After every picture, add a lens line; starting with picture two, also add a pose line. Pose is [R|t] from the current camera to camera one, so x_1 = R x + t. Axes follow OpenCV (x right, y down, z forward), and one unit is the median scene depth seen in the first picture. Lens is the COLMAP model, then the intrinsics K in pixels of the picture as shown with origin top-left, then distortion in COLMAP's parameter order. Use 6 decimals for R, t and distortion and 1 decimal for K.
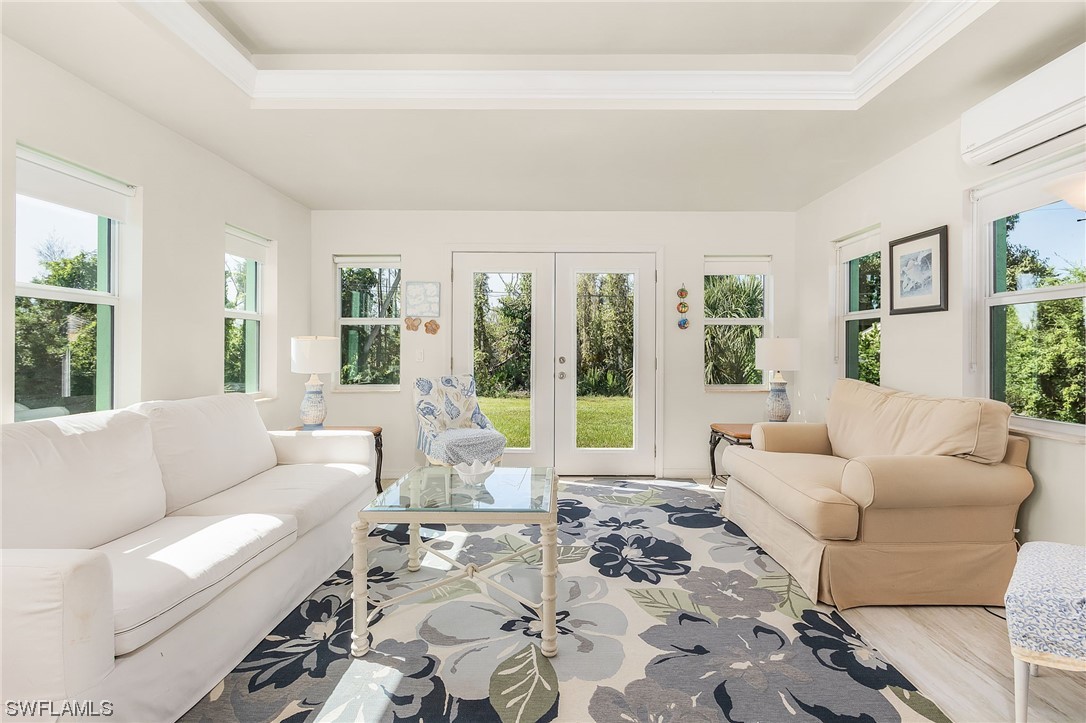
lens RADIAL K [[514.8, 0, 535.9], [0, 514.8, 353.2], [0, 0, 1]] dist [0.002402, -0.001681]
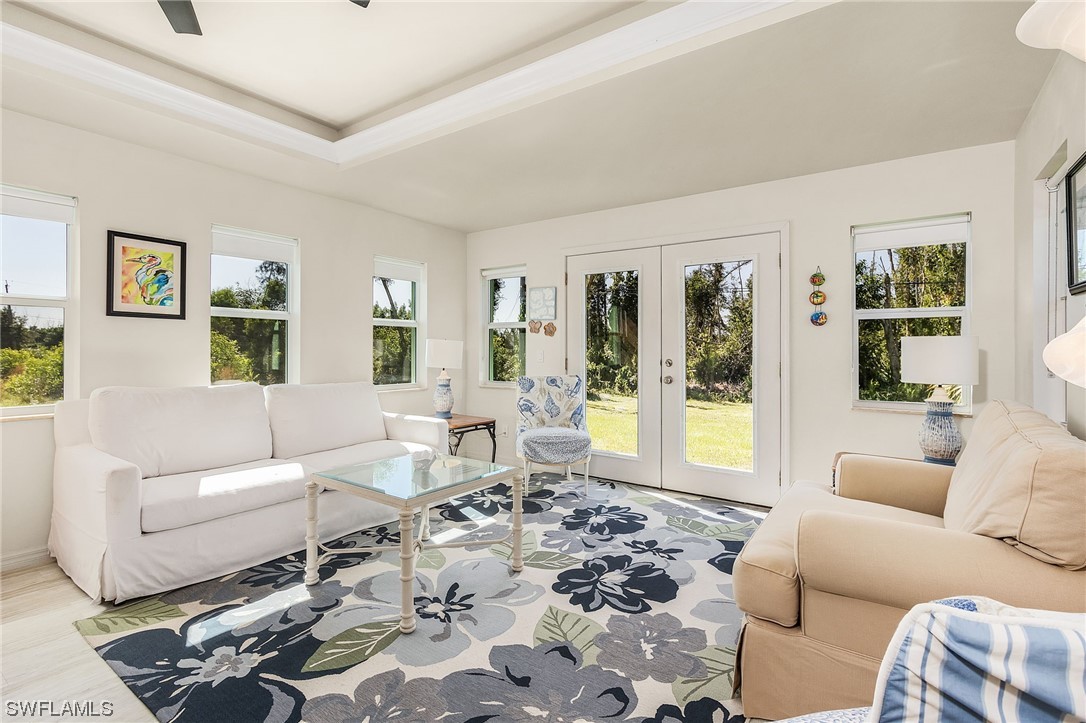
lens RADIAL K [[514.8, 0, 535.9], [0, 514.8, 353.2], [0, 0, 1]] dist [0.002402, -0.001681]
pose [[0.808374, 0.007754, -0.588618, 0.590177], [-0.010086, 0.999949, -0.000679, -0.001271], [0.588582, 0.006486, 0.808411, 0.187888]]
